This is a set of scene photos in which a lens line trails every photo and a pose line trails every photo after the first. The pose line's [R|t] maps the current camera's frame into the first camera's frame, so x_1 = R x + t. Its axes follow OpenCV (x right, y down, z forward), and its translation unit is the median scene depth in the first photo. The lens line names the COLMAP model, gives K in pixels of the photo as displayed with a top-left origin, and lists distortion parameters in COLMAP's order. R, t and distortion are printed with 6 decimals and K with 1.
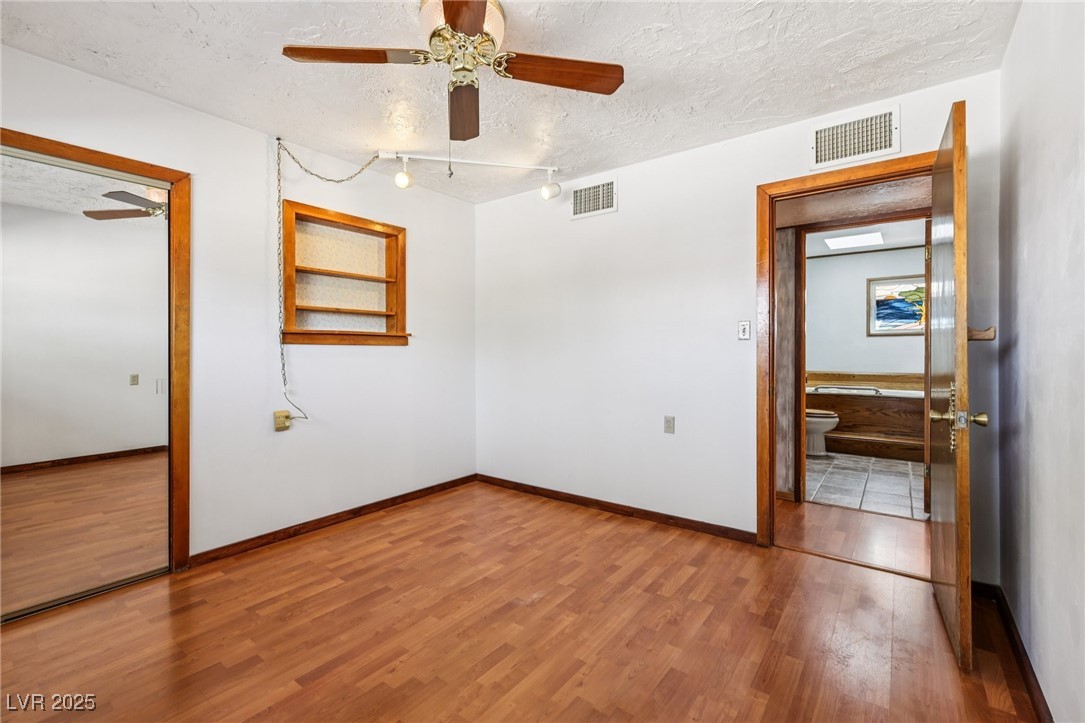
lens RADIAL K [[476.3, 0, 549.3], [0, 476.3, 355.2], [0, 0, 1]] dist [0.004462, 0.000785]
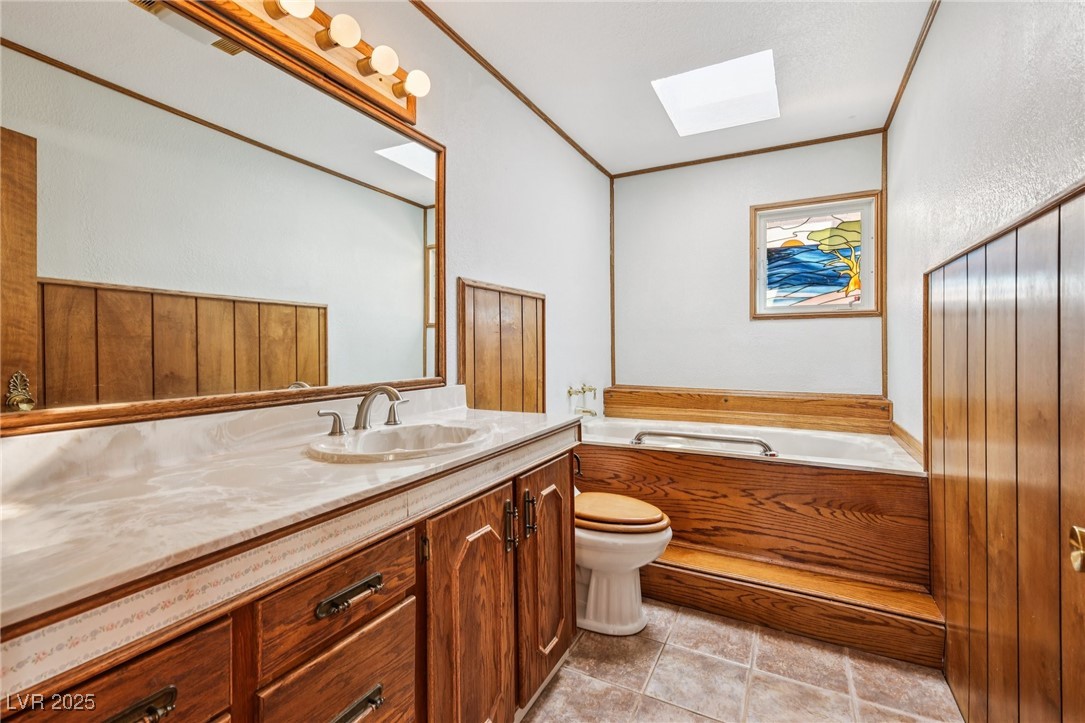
lens RADIAL K [[476.3, 0, 539.3], [0, 476.3, 351.4], [0, 0, 1]] dist [0.004462, 0.000785]
pose [[0.989545, -0.004415, 0.144155, 0.395170], [0.003175, 0.999956, 0.008834, -0.011434], [-0.144188, -0.008284, 0.989516, 0.566222]]
